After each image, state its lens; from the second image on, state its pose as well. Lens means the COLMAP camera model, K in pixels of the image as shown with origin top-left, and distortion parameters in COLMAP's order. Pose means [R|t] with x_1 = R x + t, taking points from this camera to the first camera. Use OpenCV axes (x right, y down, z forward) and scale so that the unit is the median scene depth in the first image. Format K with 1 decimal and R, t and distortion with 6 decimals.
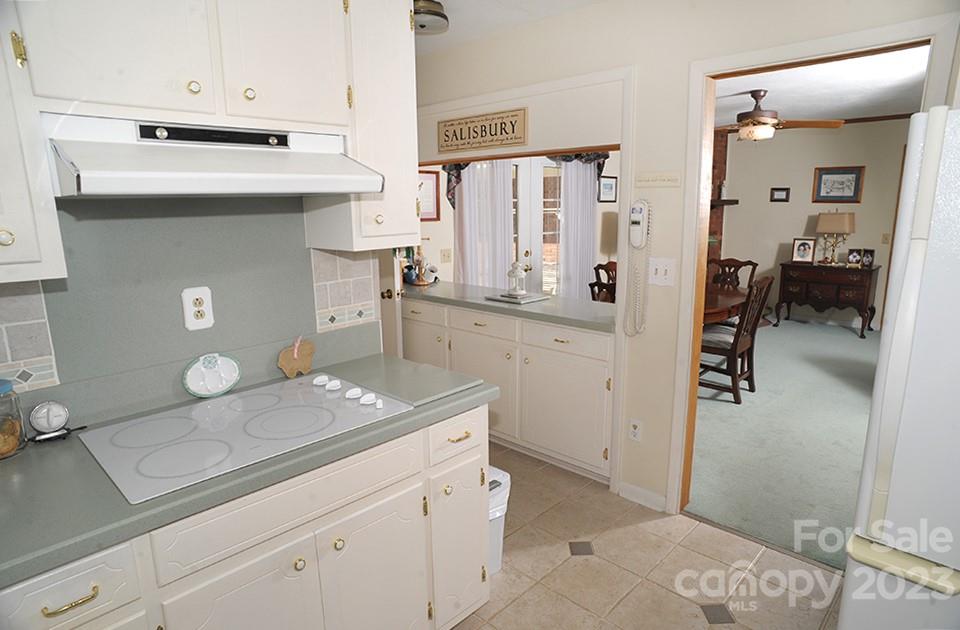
lens RADIAL K [[569.2, 0, 480.0], [0, 569.2, 315.0], [0, 0, 1]] dist [-0.108900, 0.086757]
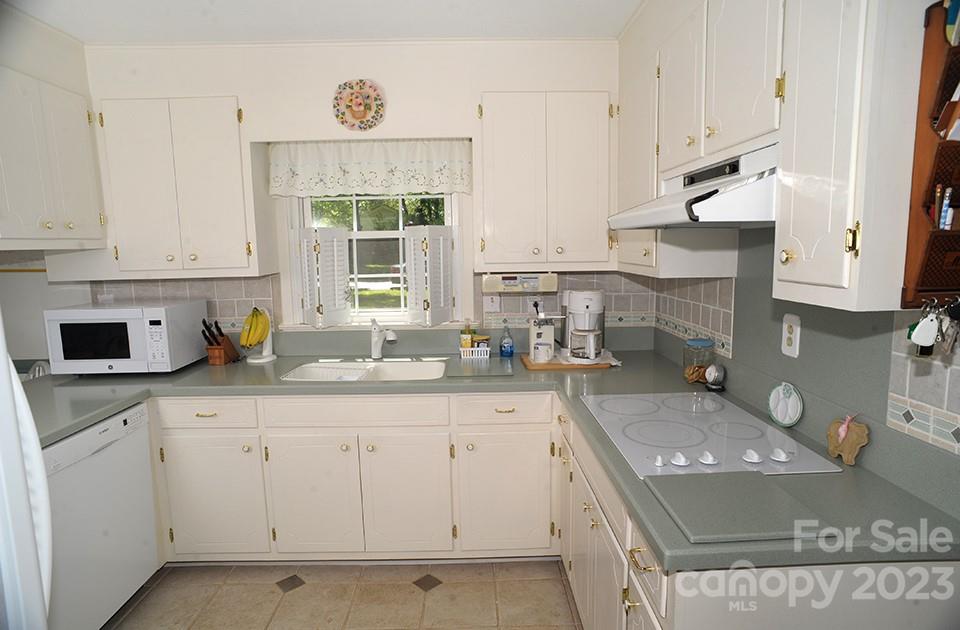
lens RADIAL K [[546.1, 0, 480.0], [0, 546.1, 315.0], [0, 0, 1]] dist [-0.102194, 0.073869]
pose [[-0.702663, 0.117402, -0.701770, 0.543257], [-0.111590, 0.955905, 0.271650, -0.239941], [0.702718, 0.269189, -0.658578, 1.202172]]
